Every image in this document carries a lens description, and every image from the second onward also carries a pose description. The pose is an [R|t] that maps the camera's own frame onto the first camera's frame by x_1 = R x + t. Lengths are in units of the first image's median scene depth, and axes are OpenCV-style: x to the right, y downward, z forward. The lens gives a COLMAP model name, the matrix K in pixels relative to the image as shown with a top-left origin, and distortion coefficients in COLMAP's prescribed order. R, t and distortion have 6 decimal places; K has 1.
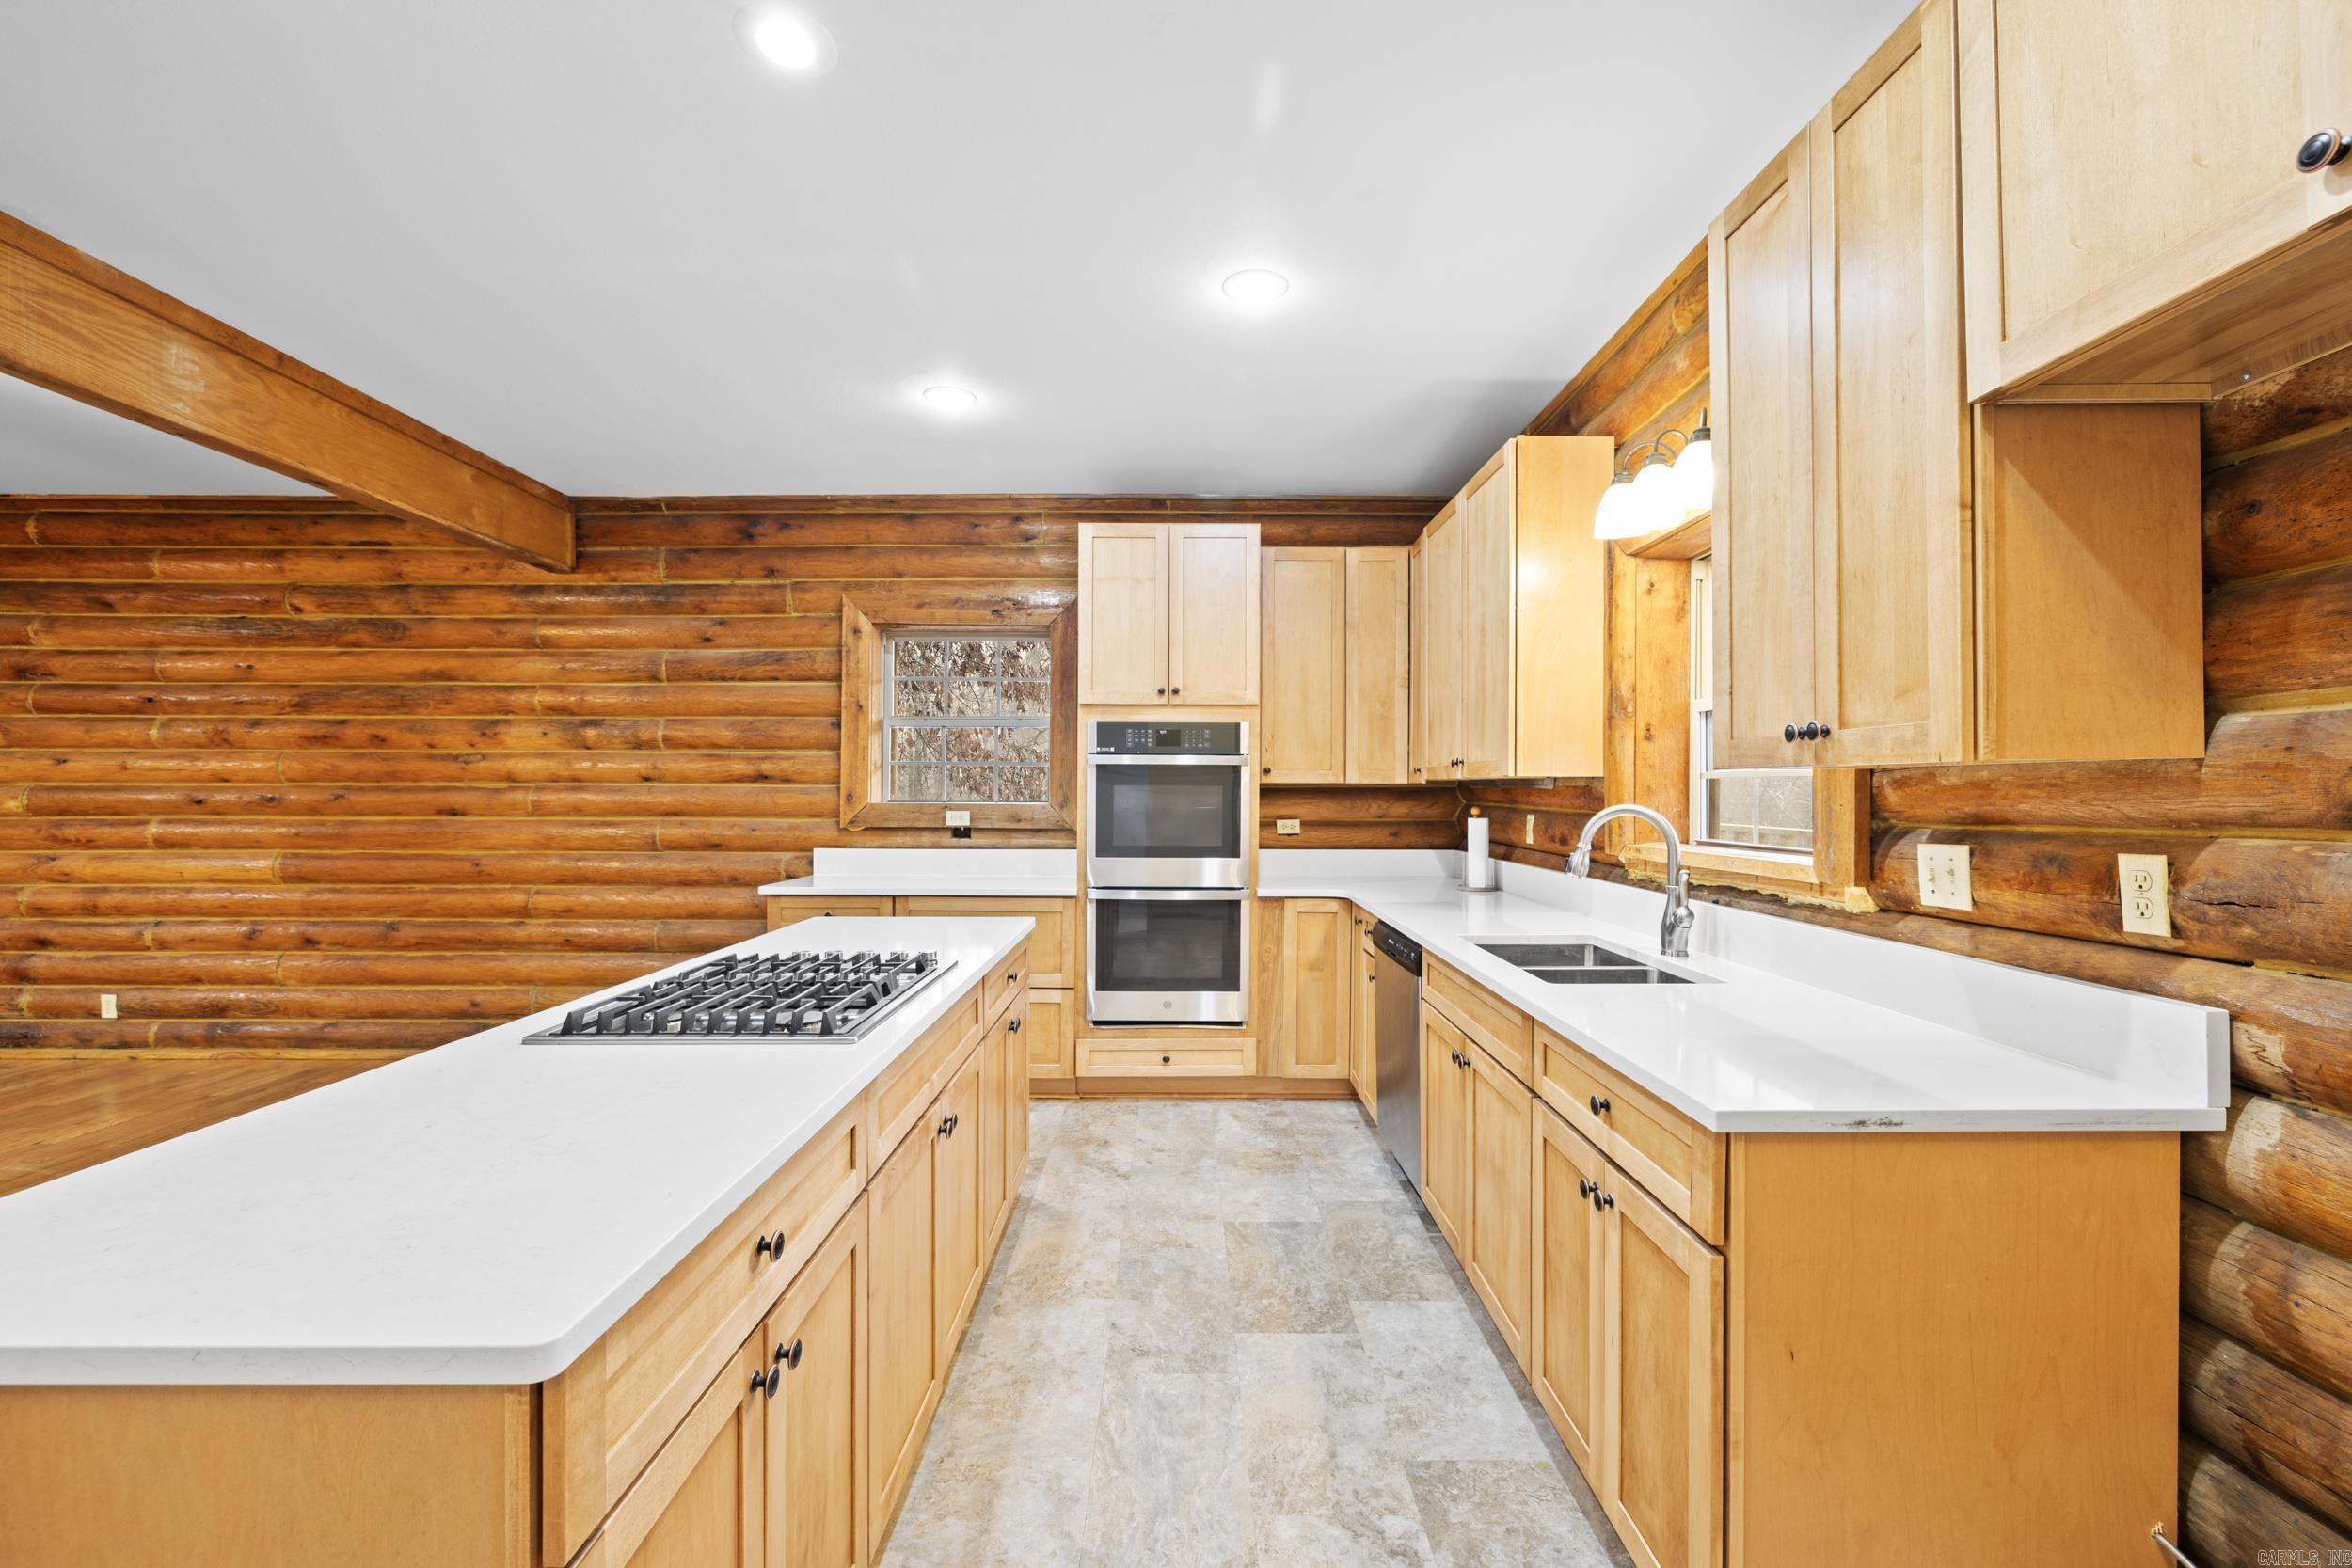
lens RADIAL K [[985.9, 0, 1185.1], [0, 985.9, 792.6], [0, 0, 1]] dist [-0.002854, -0.000139]
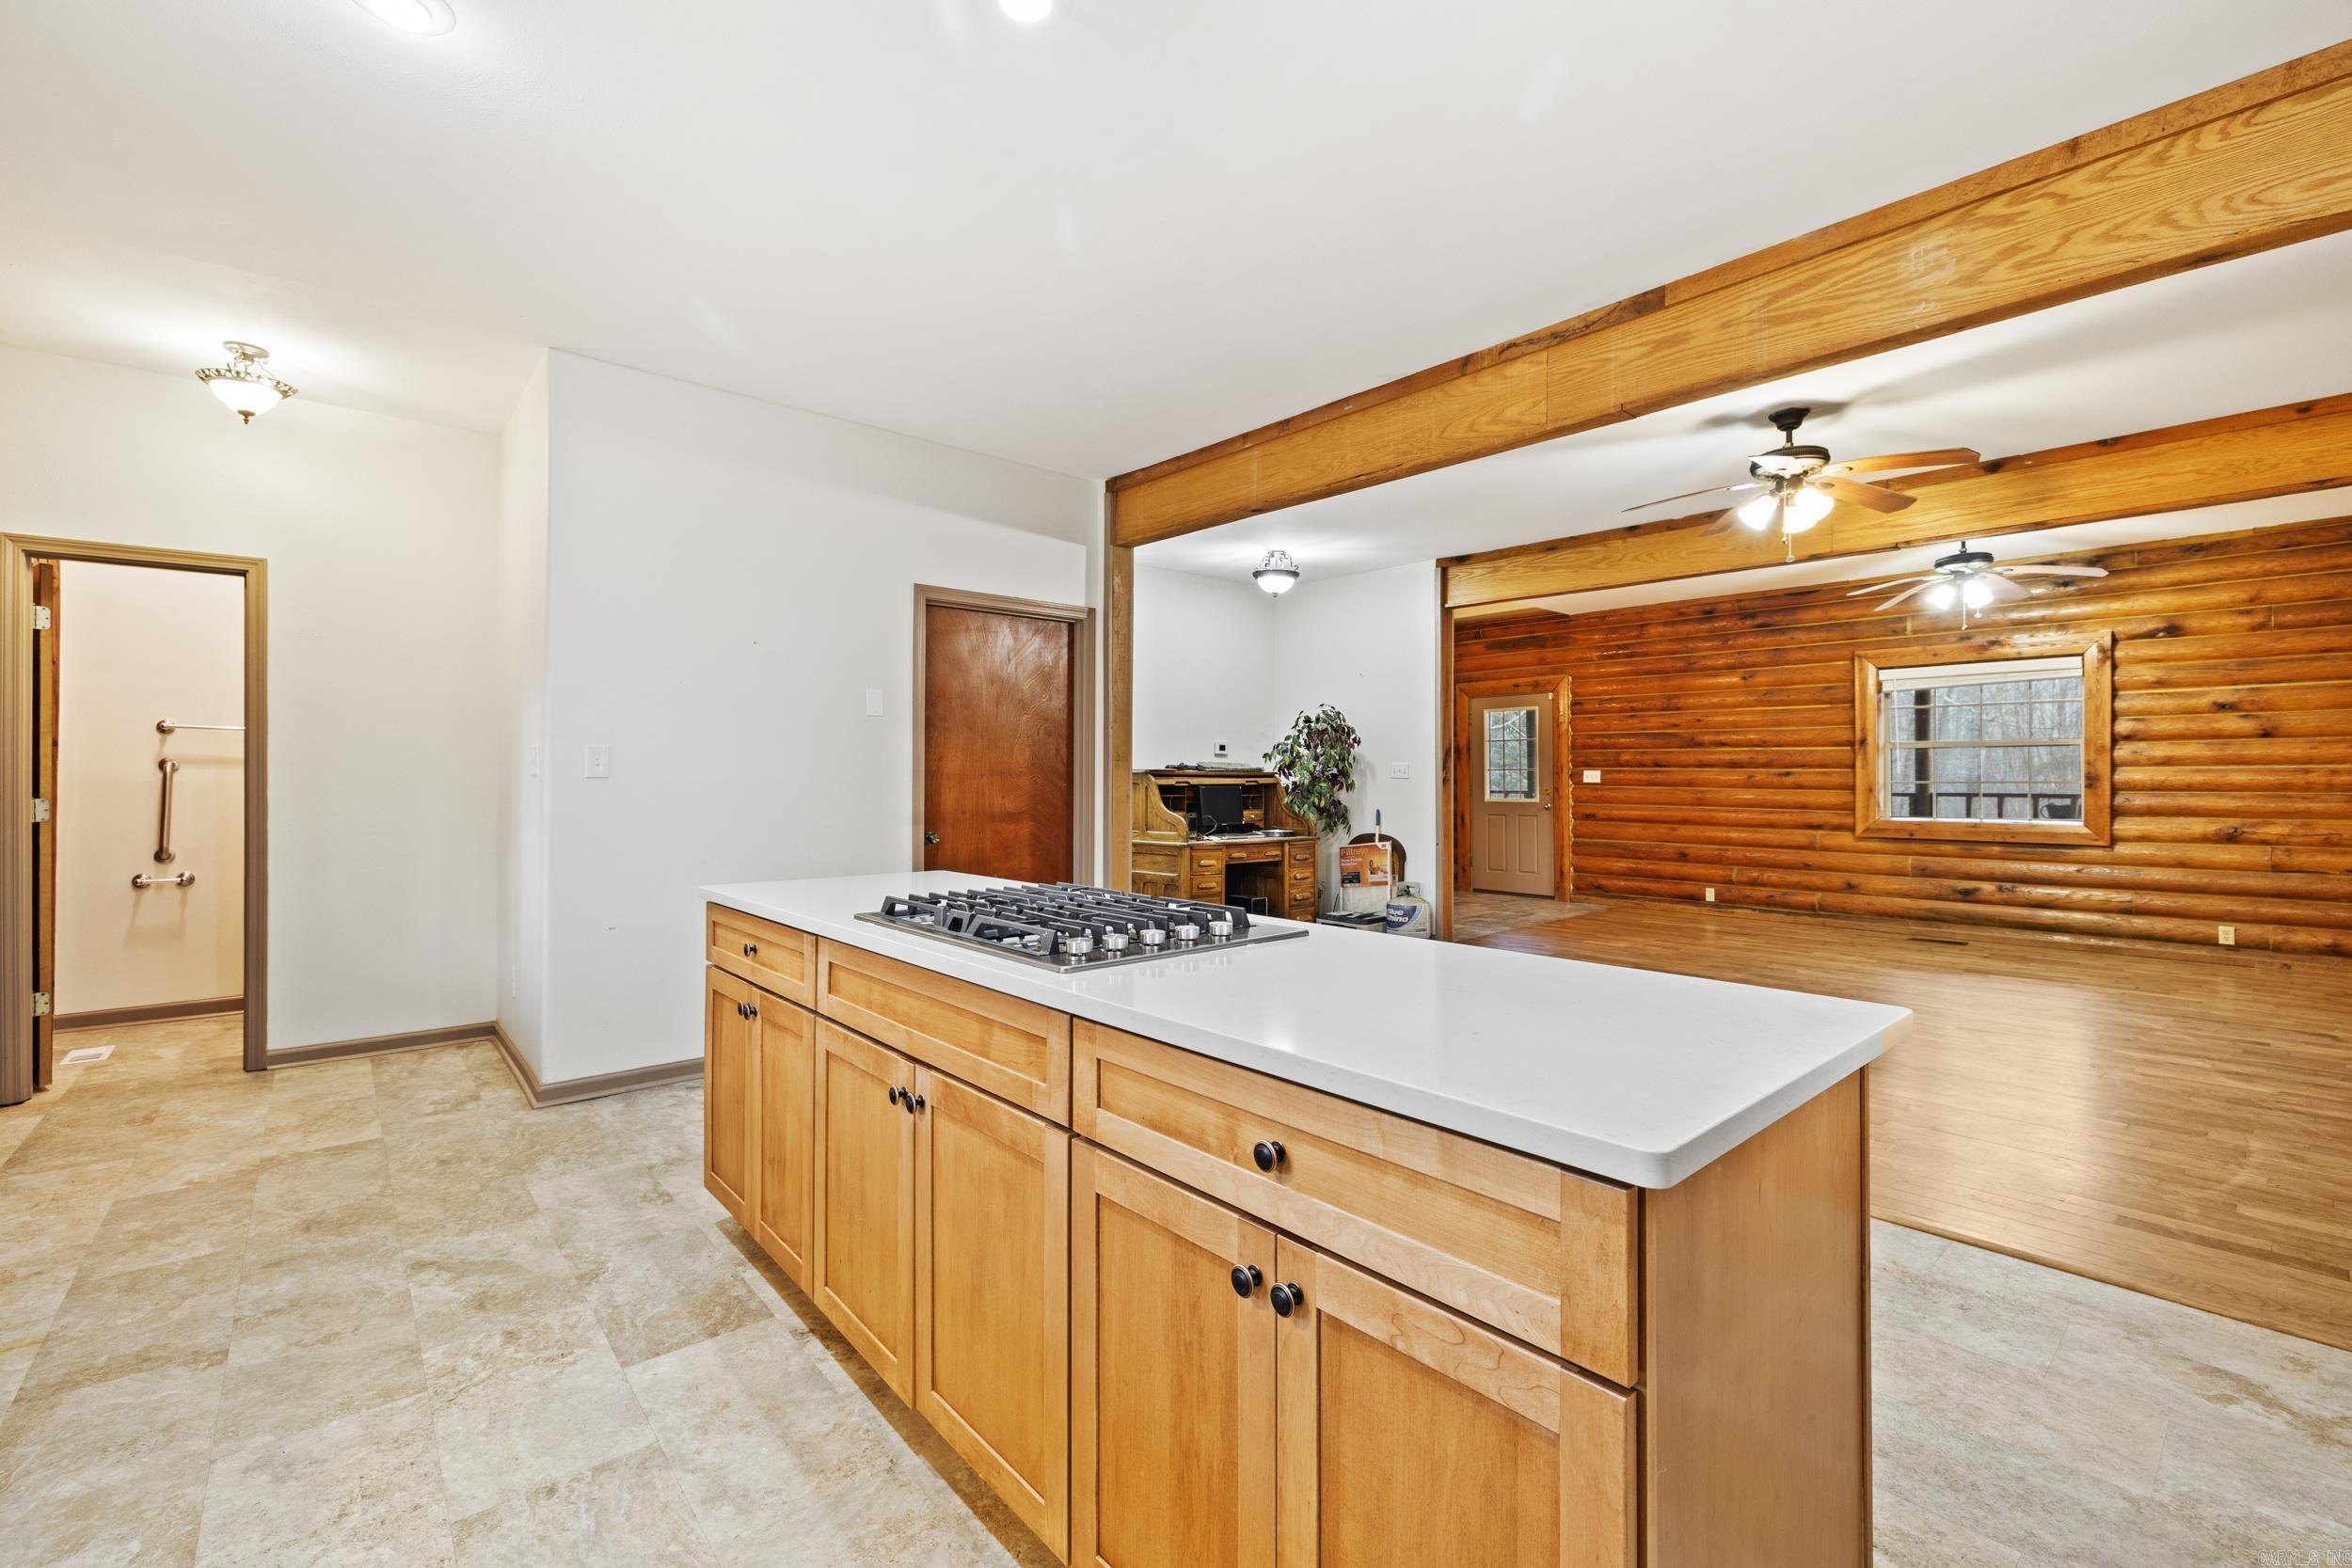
lens RADIAL K [[994.3, 0, 1168.6], [0, 994.3, 774.3], [0, 0, 1]] dist [0.001185, -0.000272]
pose [[-0.764172, -0.003270, -0.645005, 0.068117], [-0.000828, 0.999991, -0.004088, 0.027925], [0.645012, -0.002590, -0.764168, 0.870126]]
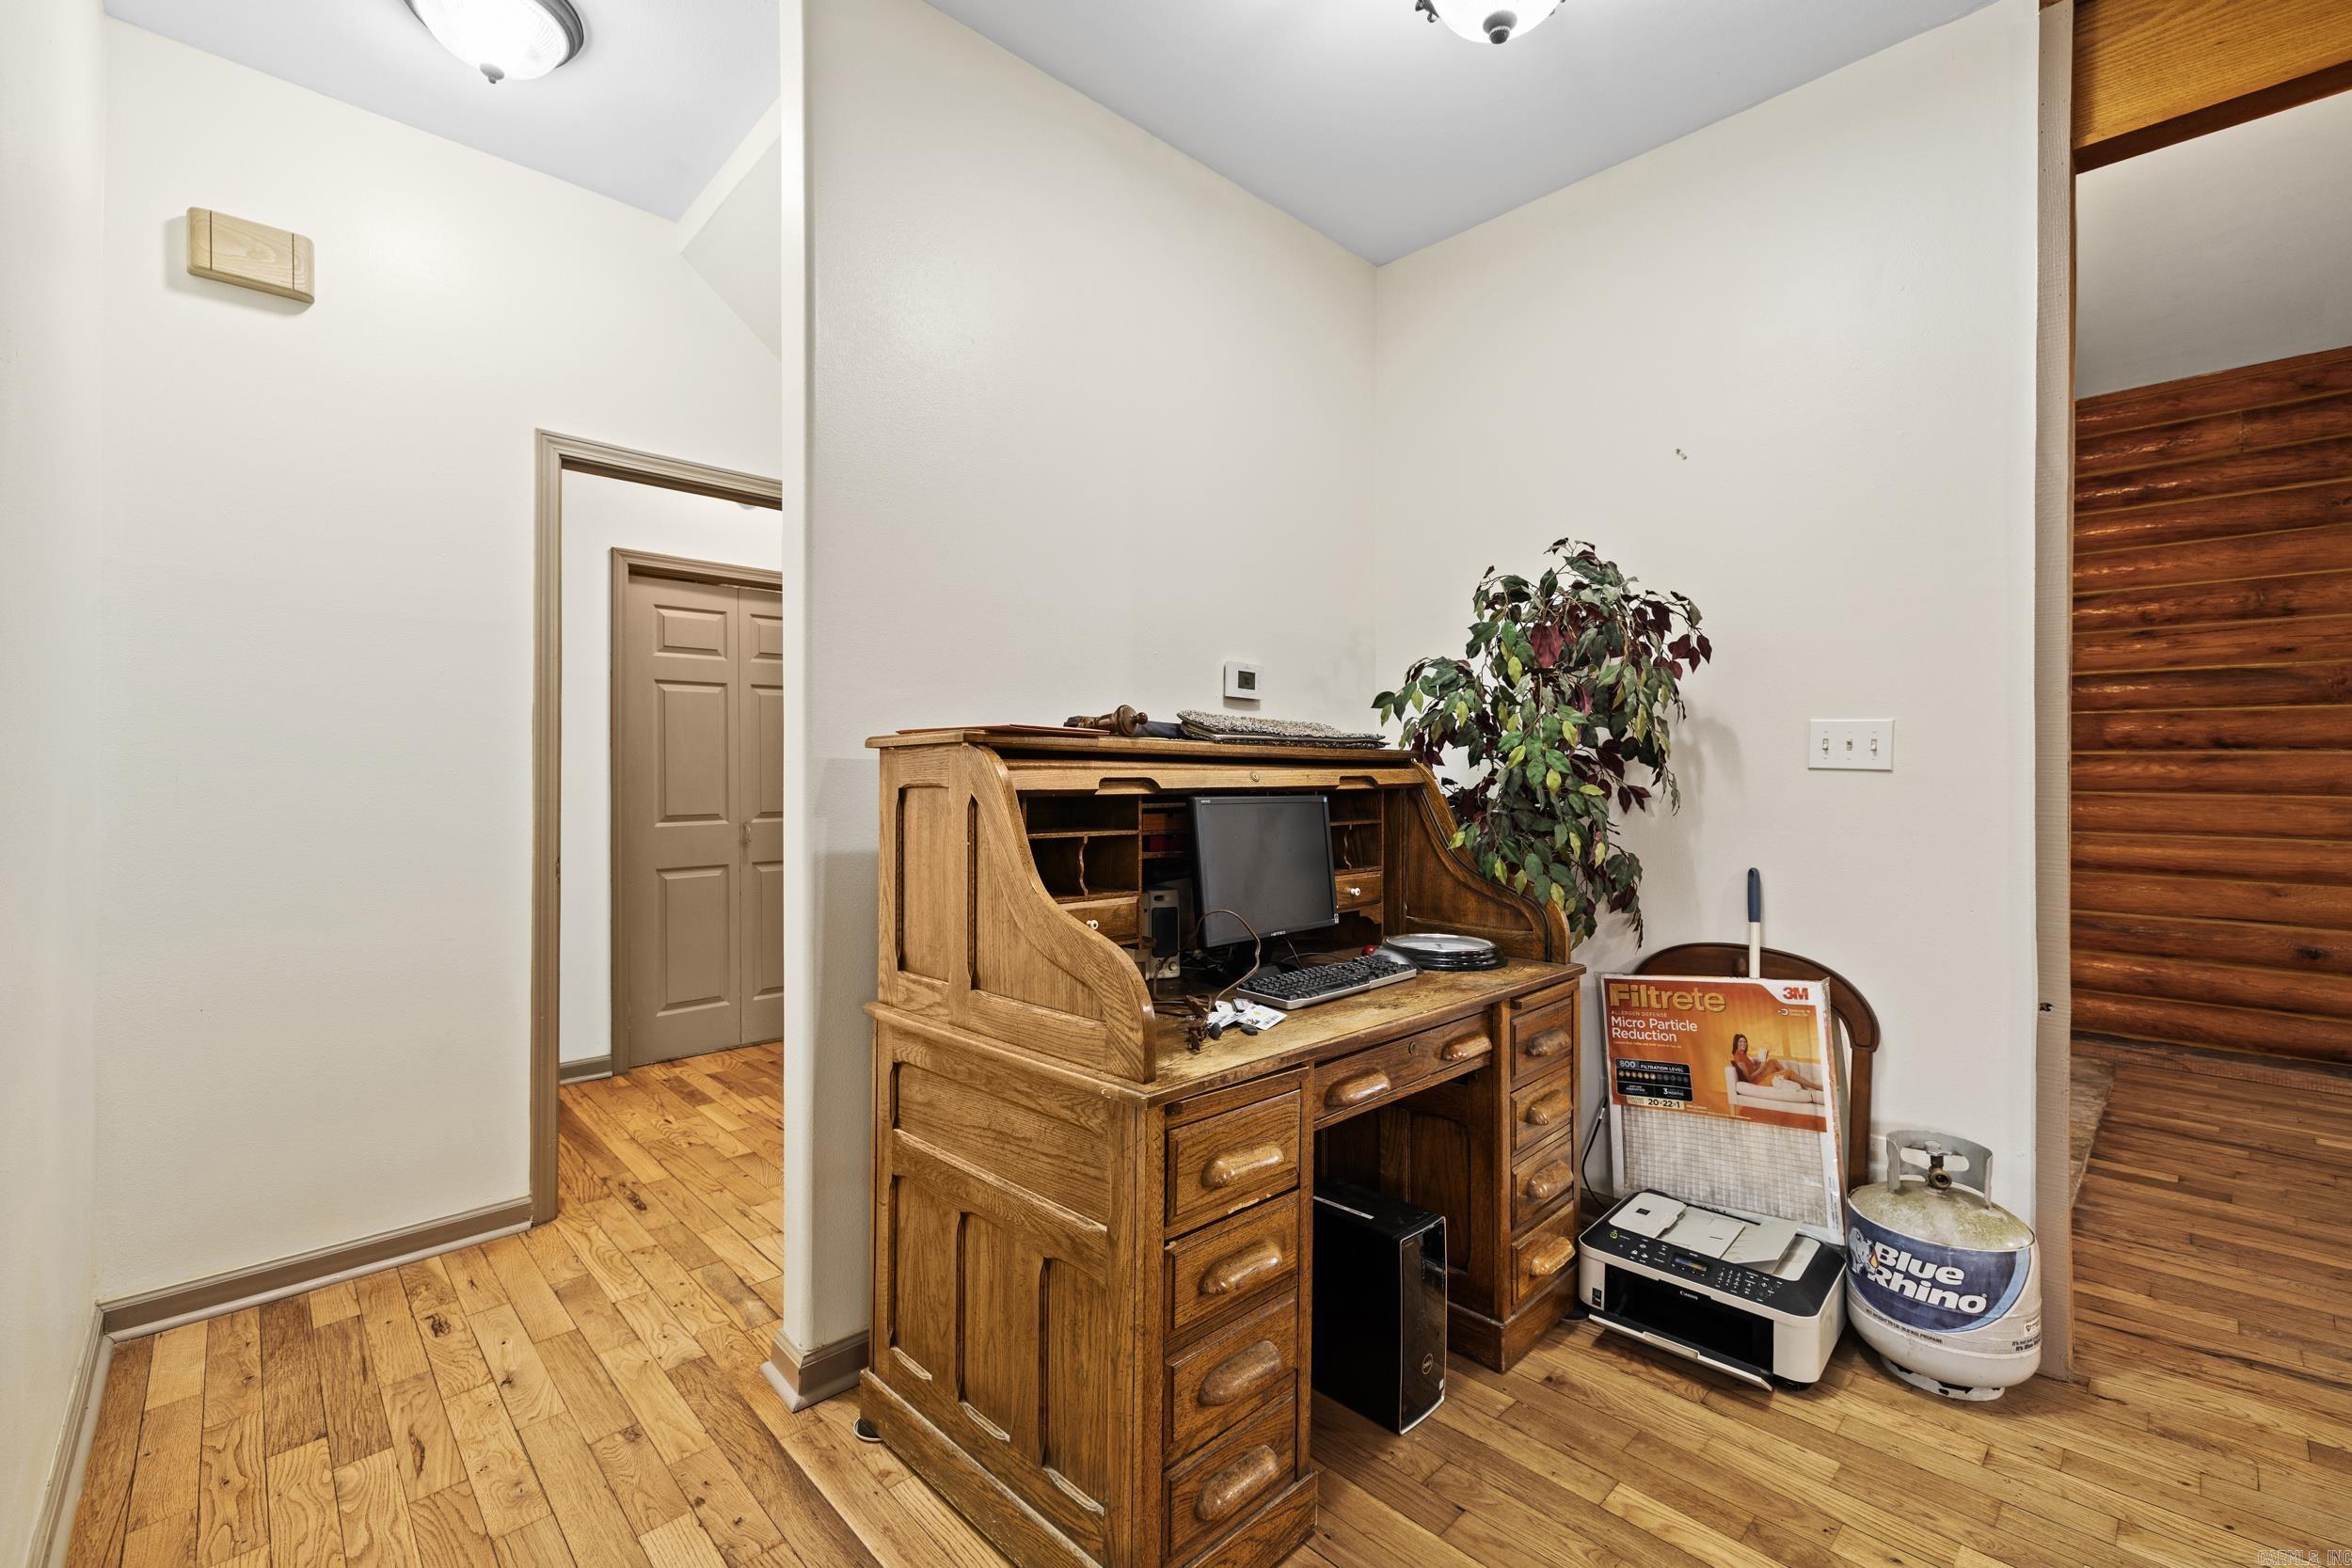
lens RADIAL K [[994.3, 0, 1168.6], [0, 994.3, 774.3], [0, 0, 1]] dist [0.001185, -0.000272]
pose [[-0.730940, -0.004794, -0.682425, -0.769019], [-0.003116, 0.999988, -0.003686, 0.033286], [0.682435, -0.000568, -0.730946, -0.090388]]
